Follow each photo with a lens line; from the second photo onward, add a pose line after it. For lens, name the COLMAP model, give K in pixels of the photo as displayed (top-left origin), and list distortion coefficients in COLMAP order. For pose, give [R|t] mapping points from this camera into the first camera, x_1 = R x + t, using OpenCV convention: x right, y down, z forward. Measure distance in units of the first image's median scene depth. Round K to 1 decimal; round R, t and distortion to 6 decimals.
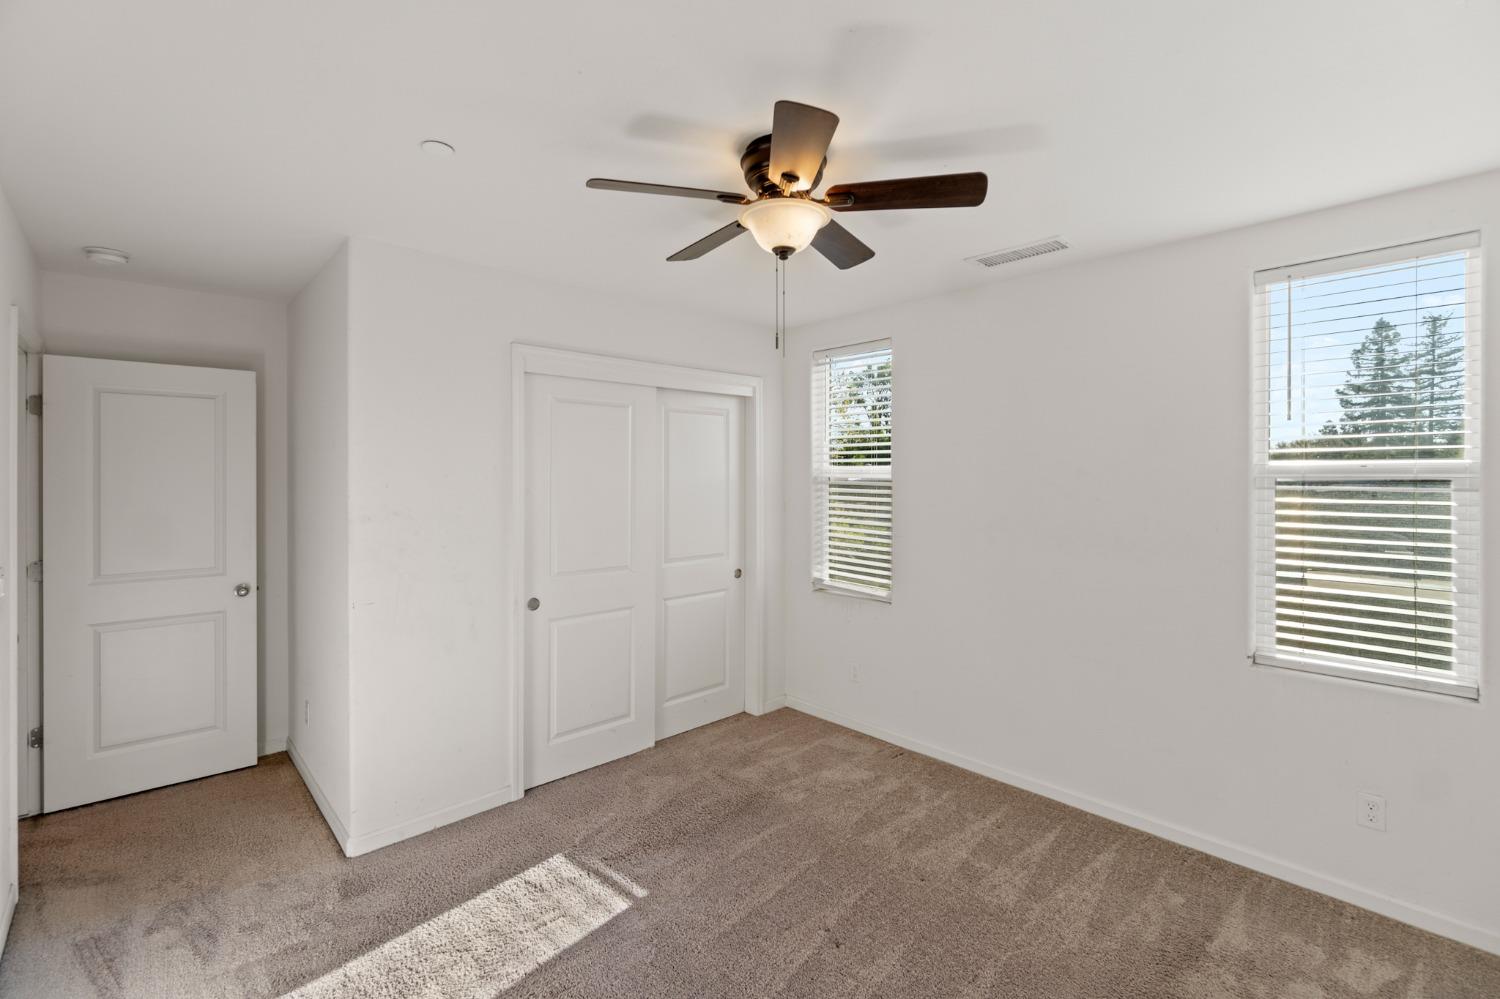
lens RADIAL K [[652.4, 0, 744.2], [0, 652.4, 471.9], [0, 0, 1]] dist [-0.006173, -0.000262]
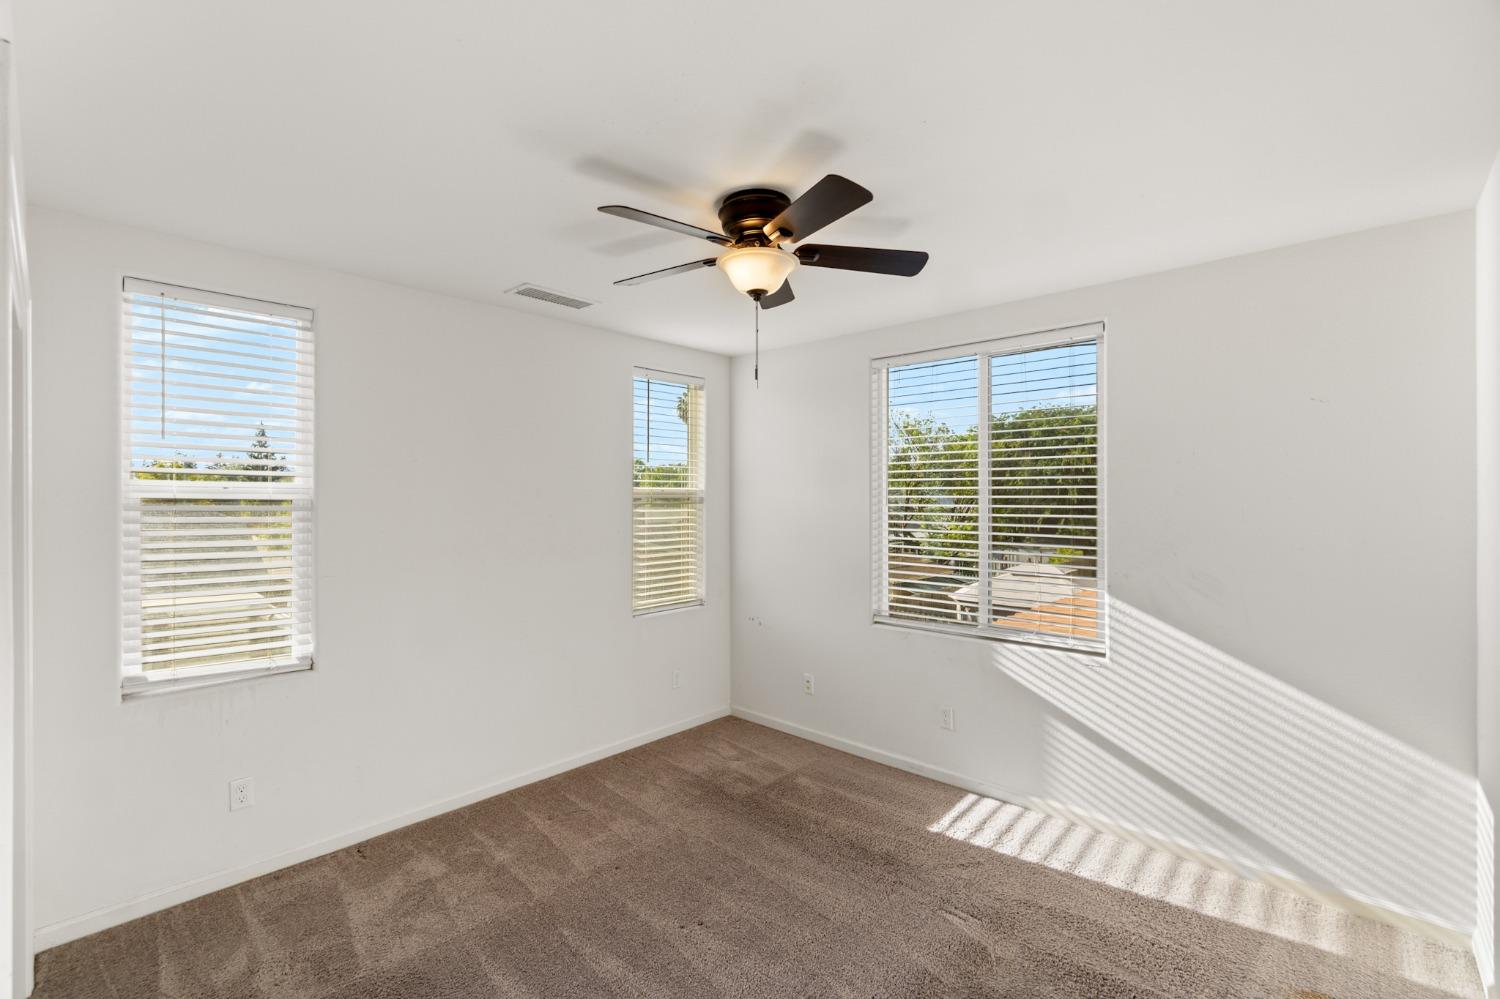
lens RADIAL K [[646.8, 0, 742.6], [0, 646.8, 499.9], [0, 0, 1]] dist [-0.007031, -0.000005]
pose [[-0.058054, -0.005237, 0.998300, -0.599025], [-0.005891, 0.999971, 0.004903, 0.003229], [-0.998296, -0.005597, -0.058083, 0.631345]]
